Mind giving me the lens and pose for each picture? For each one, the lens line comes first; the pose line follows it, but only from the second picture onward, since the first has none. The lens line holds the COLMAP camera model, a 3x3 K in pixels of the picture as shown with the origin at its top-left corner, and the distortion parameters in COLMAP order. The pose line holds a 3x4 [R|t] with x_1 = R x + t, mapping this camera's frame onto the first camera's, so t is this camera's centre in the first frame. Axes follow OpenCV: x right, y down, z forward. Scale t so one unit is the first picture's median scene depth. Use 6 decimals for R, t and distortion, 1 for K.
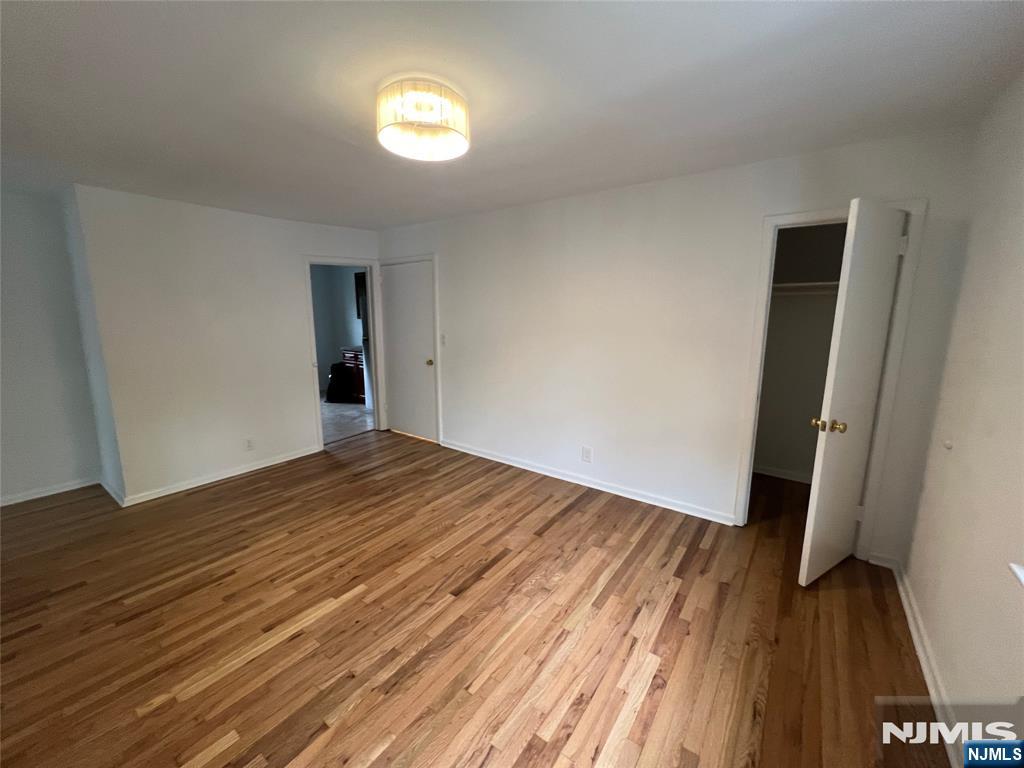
lens RADIAL K [[411.7, 0, 512.0], [0, 411.7, 384.0], [0, 0, 1]] dist [-0.000830, -0.000434]
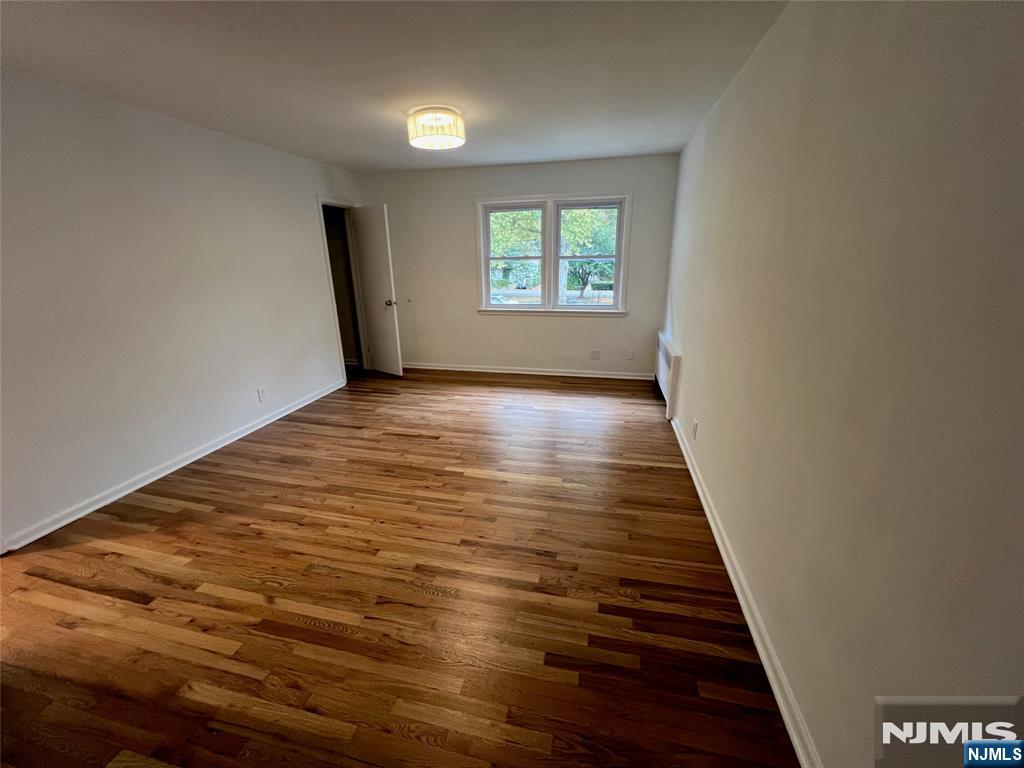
lens RADIAL K [[411.7, 0, 512.0], [0, 411.7, 384.0], [0, 0, 1]] dist [-0.000830, -0.000434]
pose [[-0.401932, -0.270066, 0.874937, -1.262802], [0.179070, 0.913884, 0.364349, -0.156866], [-0.897989, 0.303118, -0.318959, 0.959099]]
